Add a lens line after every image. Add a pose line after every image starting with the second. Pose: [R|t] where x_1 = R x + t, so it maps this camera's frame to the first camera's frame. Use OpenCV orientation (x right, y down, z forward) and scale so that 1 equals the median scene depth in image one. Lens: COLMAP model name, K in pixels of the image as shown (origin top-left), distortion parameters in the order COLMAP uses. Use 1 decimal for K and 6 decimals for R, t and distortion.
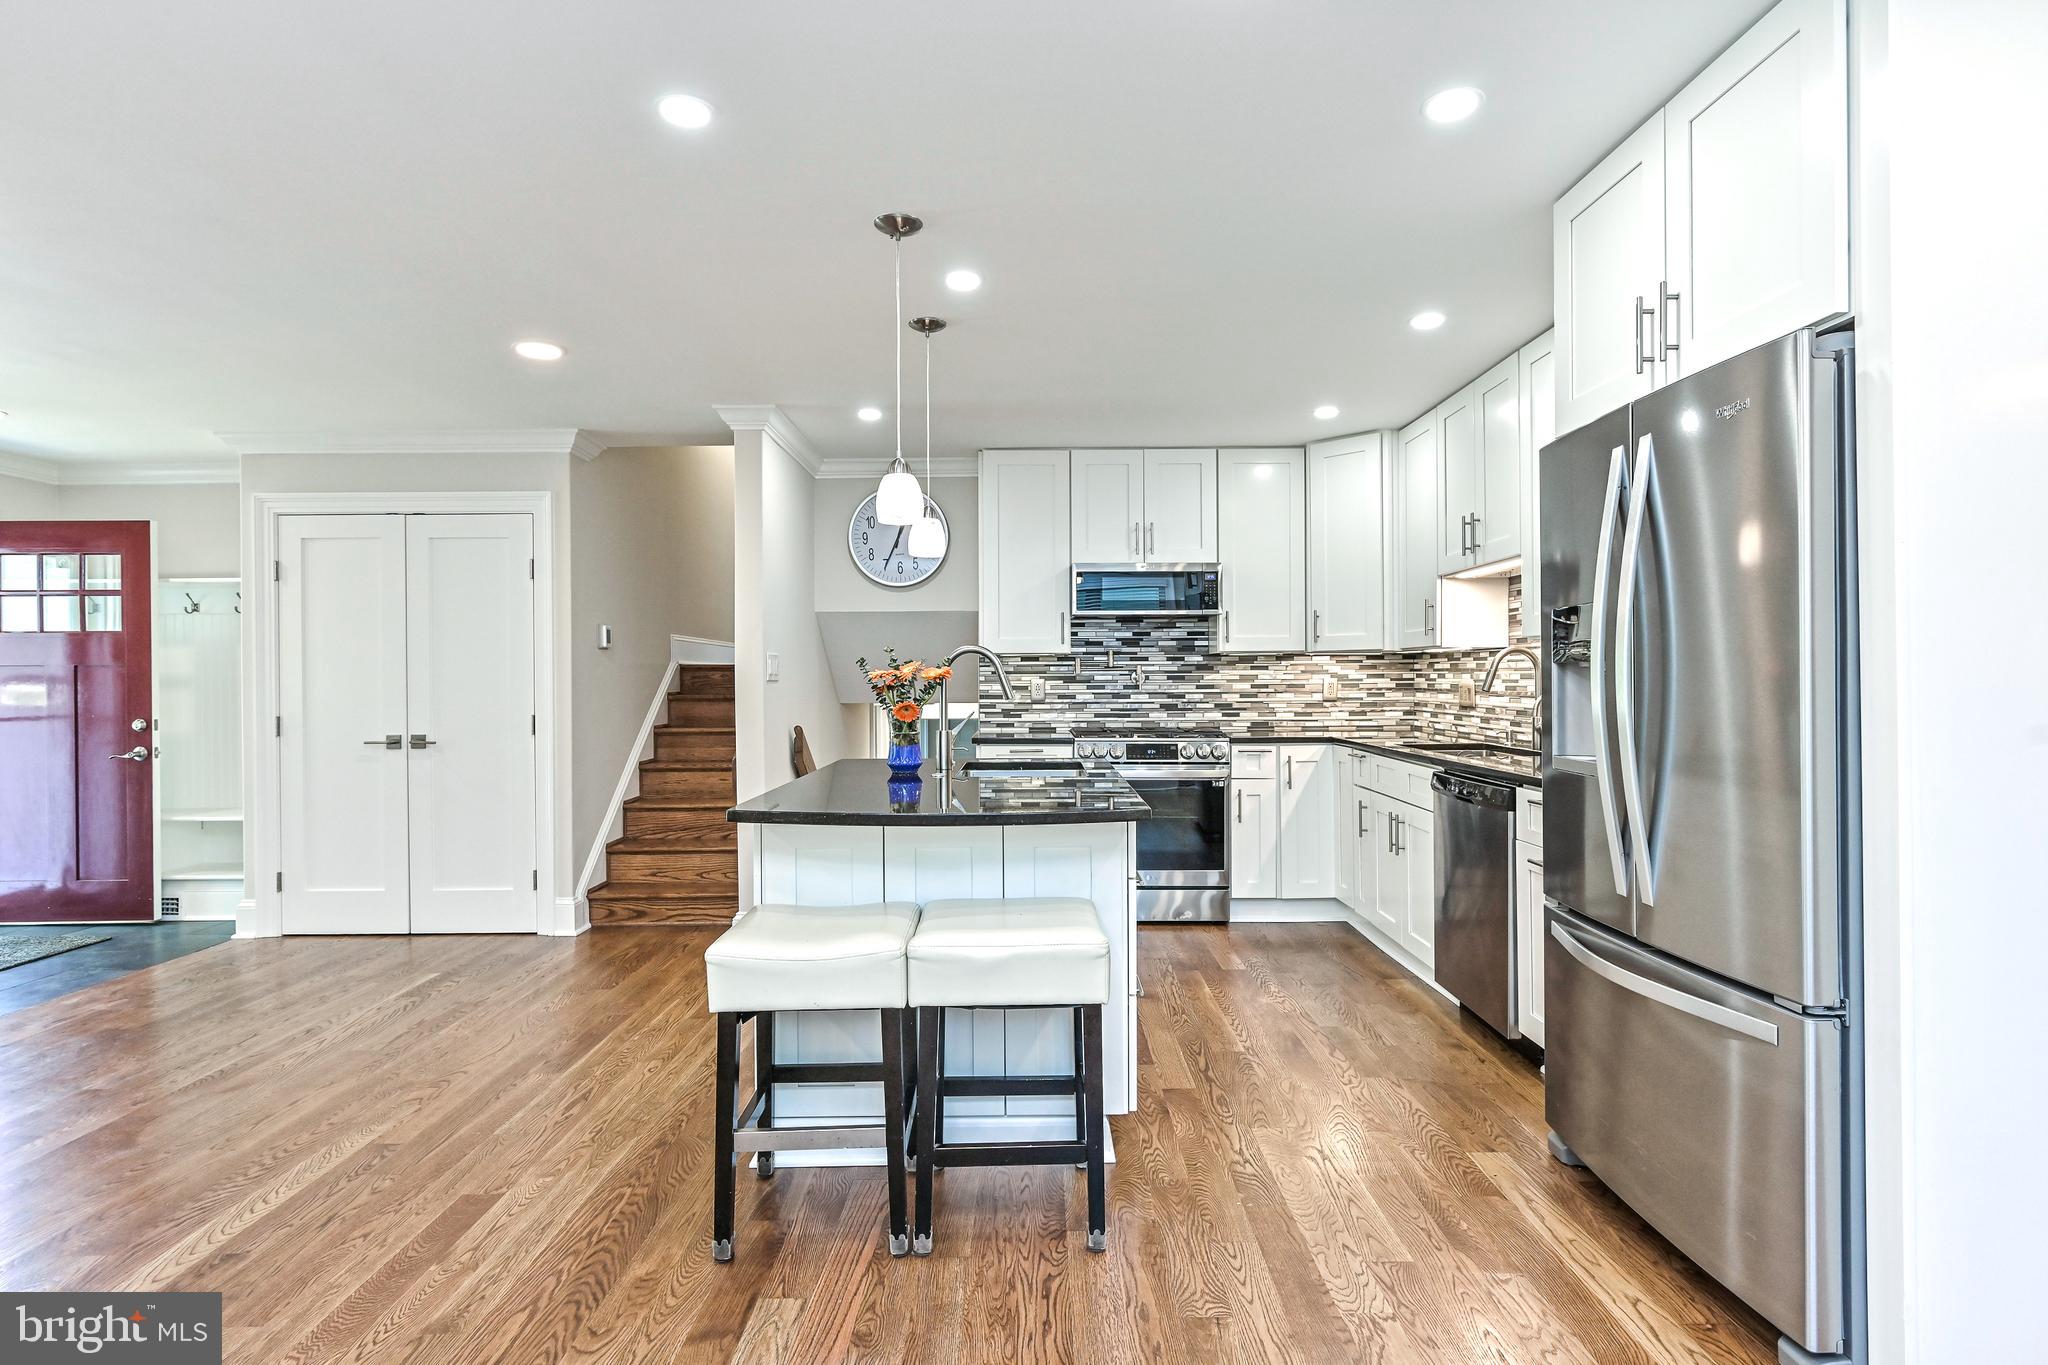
lens RADIAL K [[1023.5, 0, 1033.7], [0, 1023.5, 681.1], [0, 0, 1]] dist [-0.002811, -0.000253]
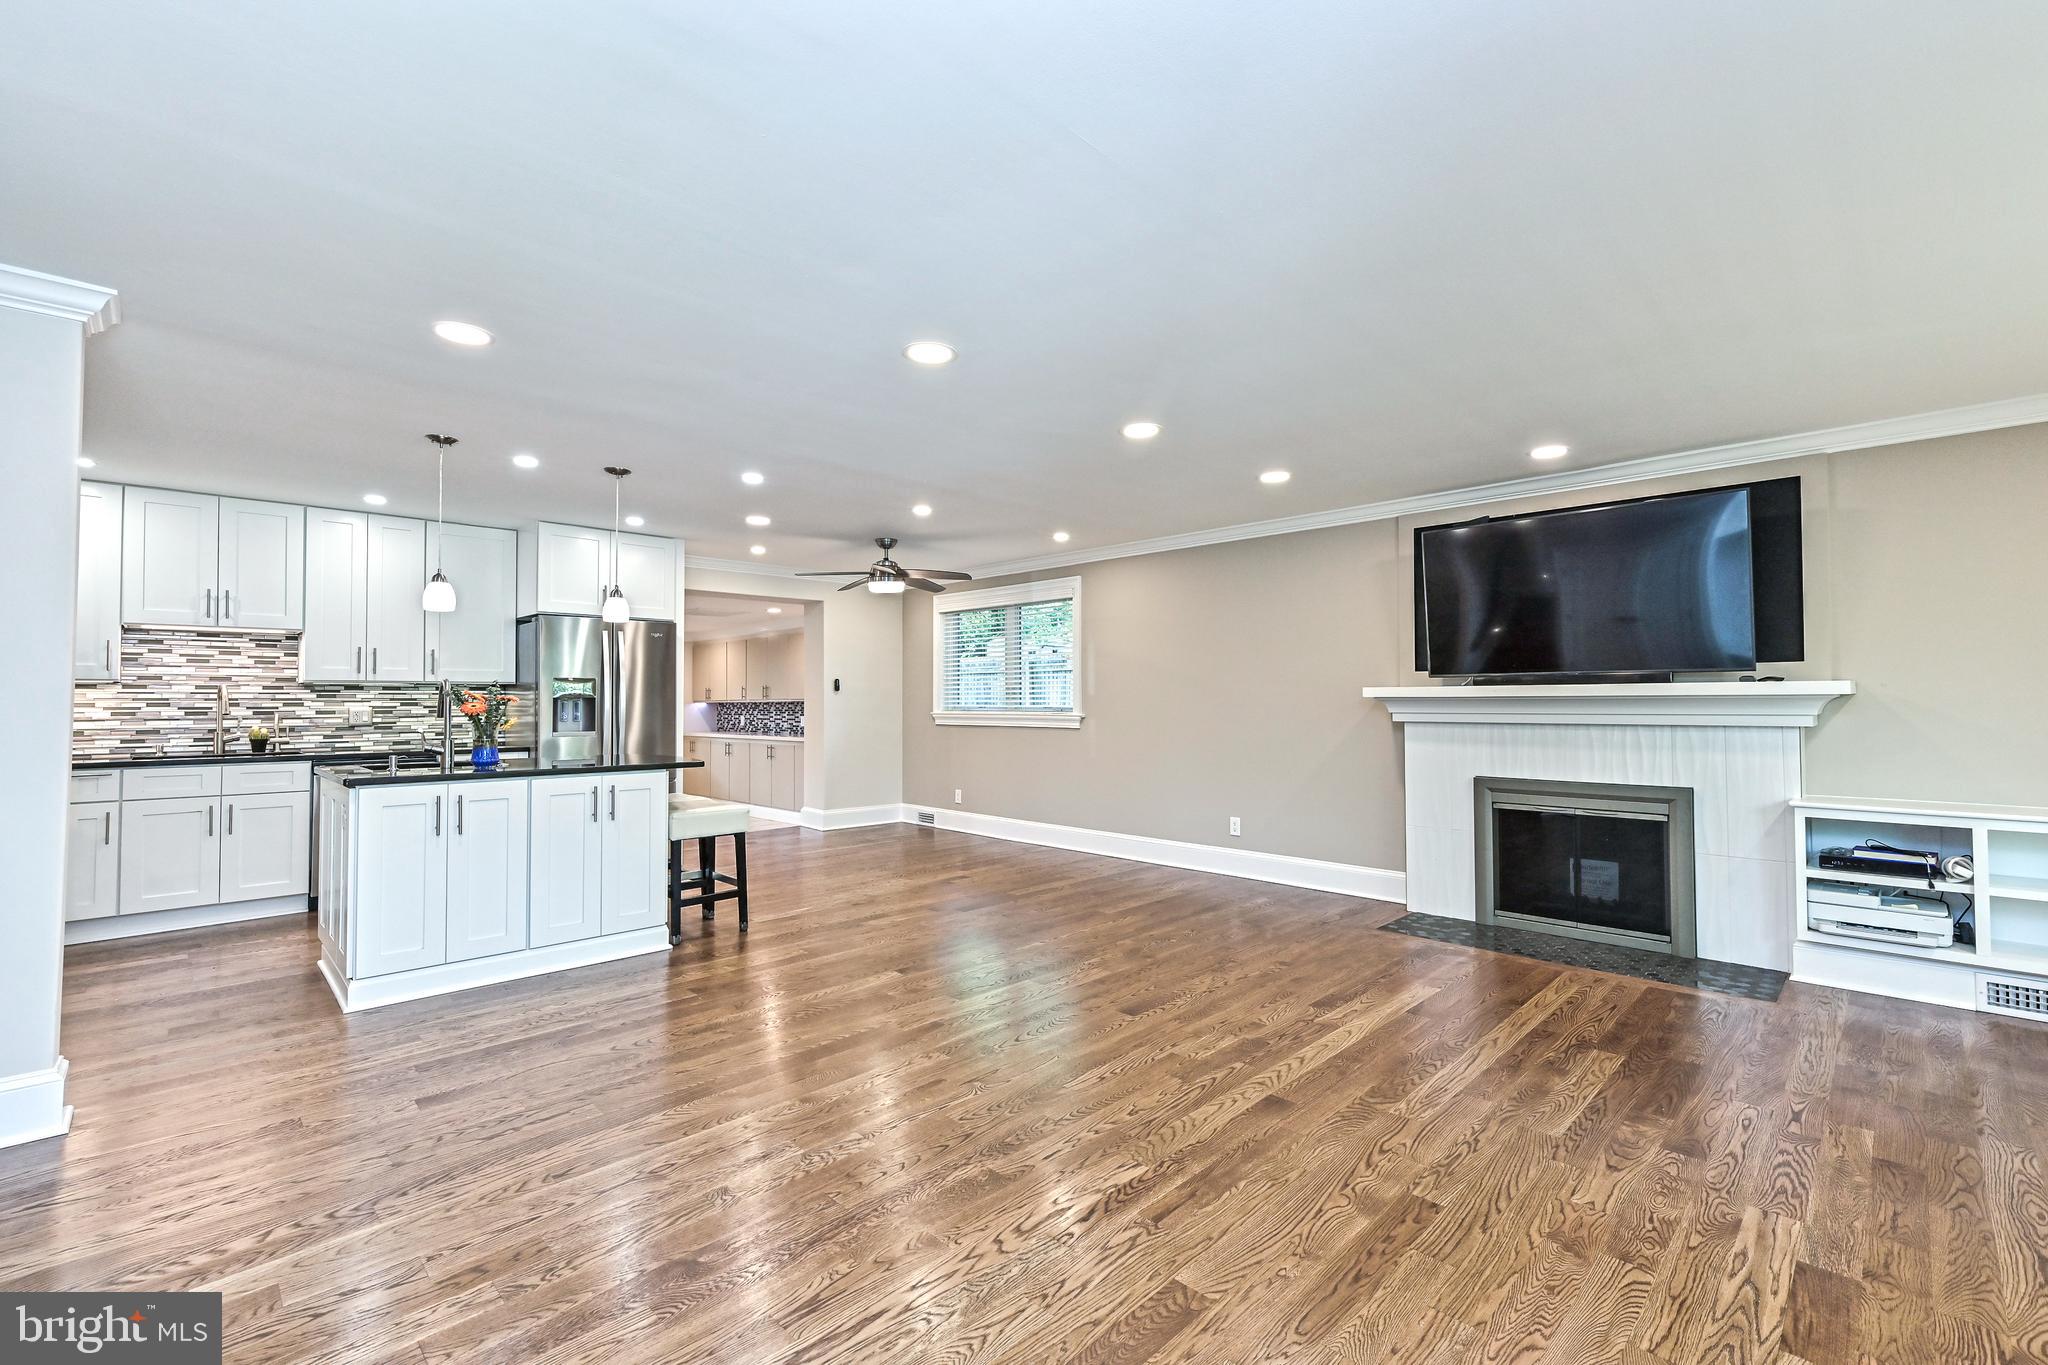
lens RADIAL K [[874.2, 0, 1025.9], [0, 874.2, 681.2], [0, 0, 1]] dist [-0.002322, 0.000087]
pose [[-0.700275, 0.025795, 0.713407, -1.023817], [0.010303, 0.999608, -0.026030, 0.005412], [-0.713799, -0.010878, -0.700266, 0.881828]]
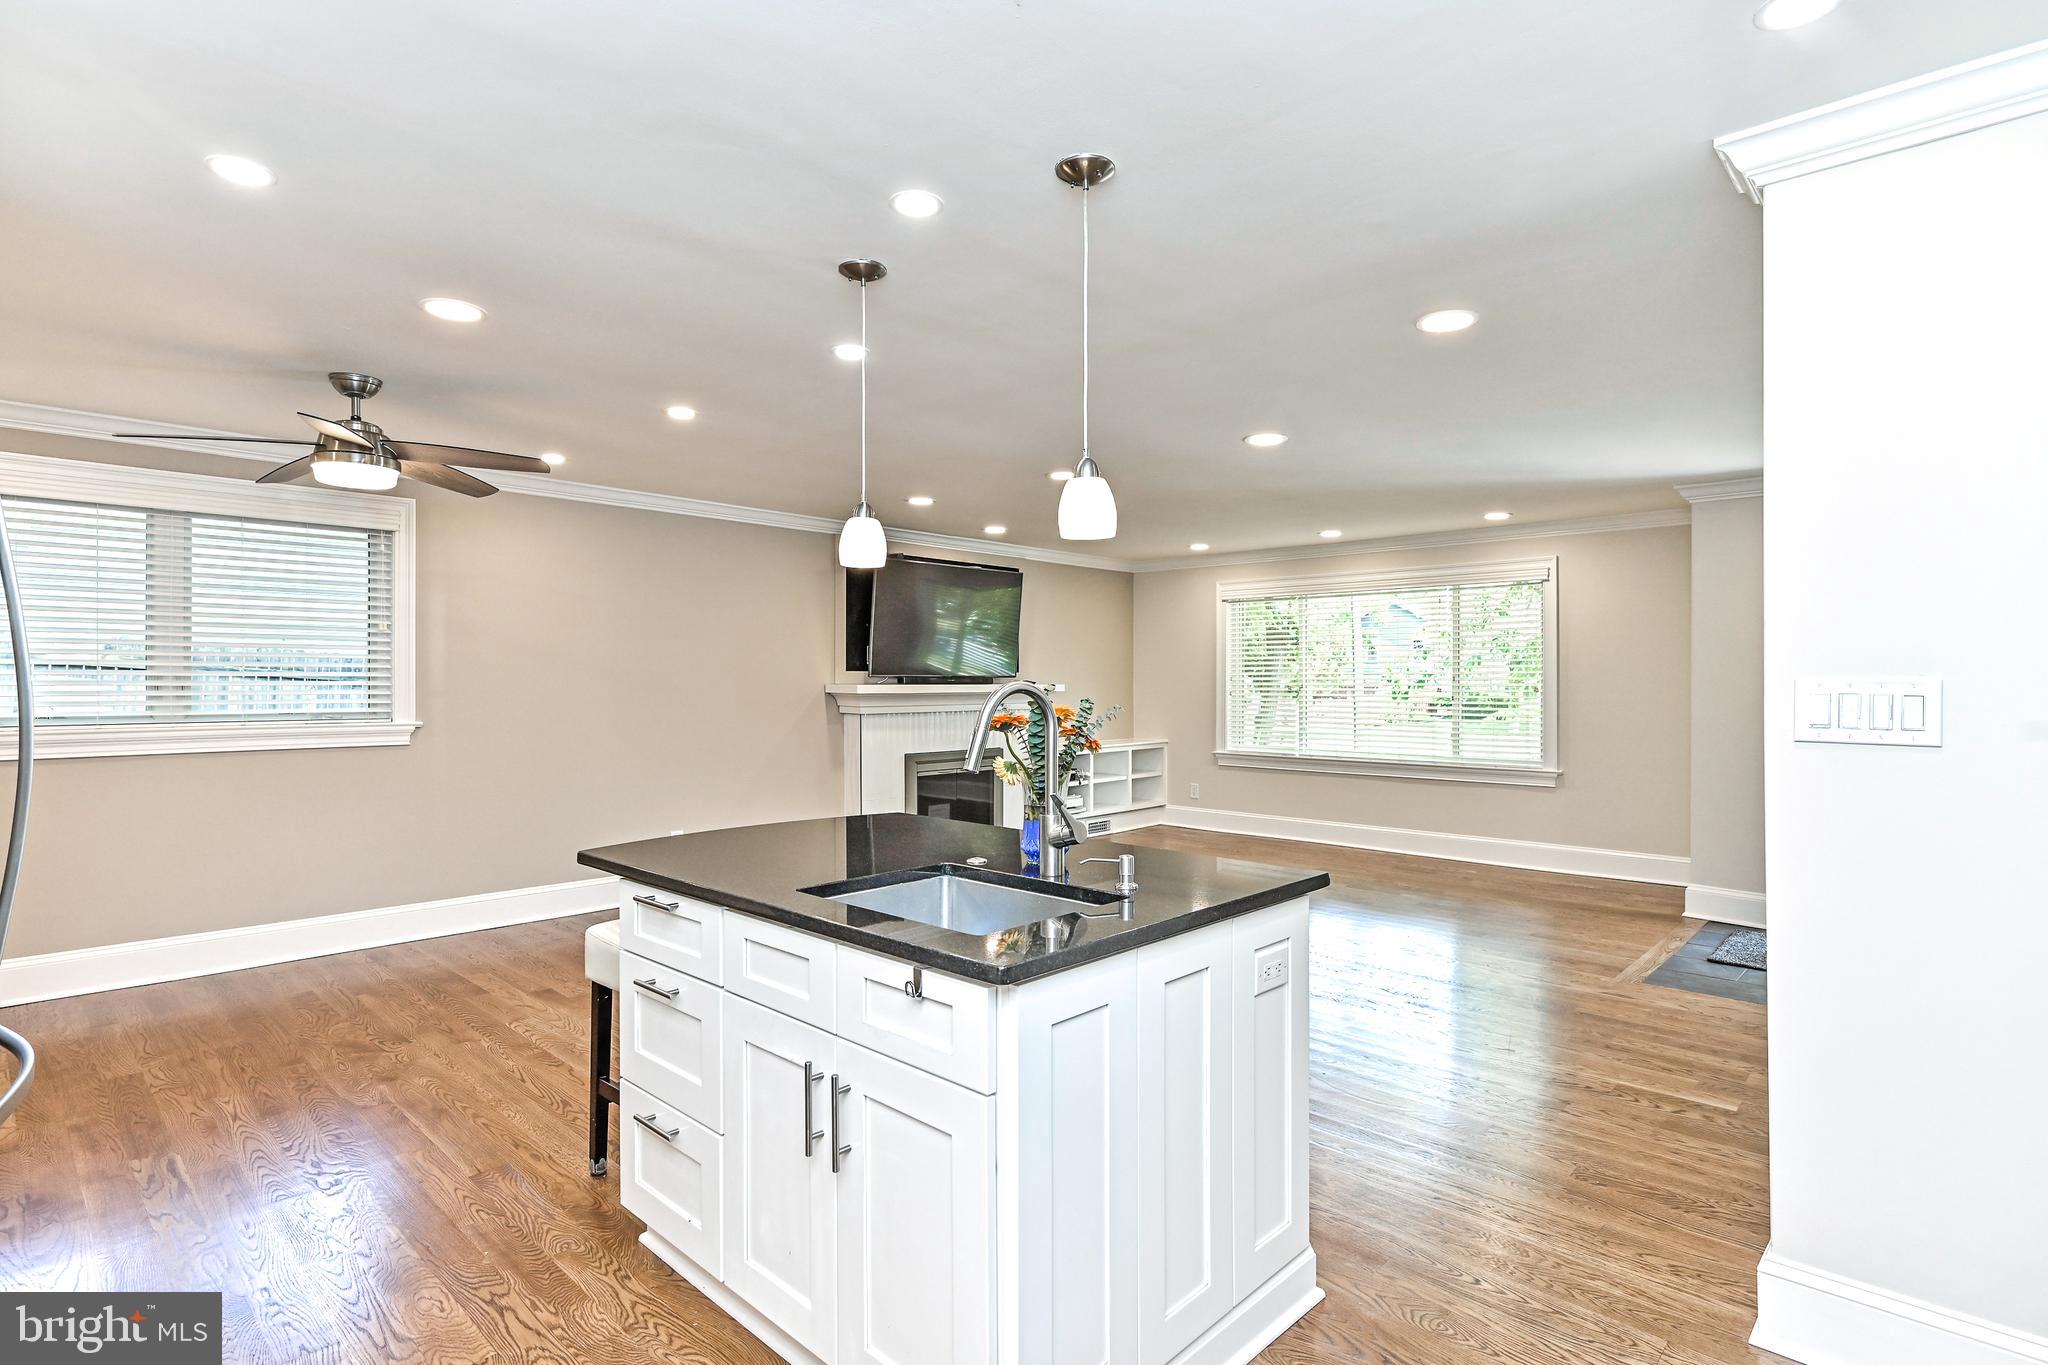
lens RADIAL K [[1023.5, 0, 1033.7], [0, 1023.5, 681.1], [0, 0, 1]] dist [-0.002811, -0.000253]
pose [[-0.688923, 0.006899, -0.724802, 0.265045], [0.000626, 0.999960, 0.008923, -0.027658], [0.724834, 0.005693, -0.688900, 0.994891]]
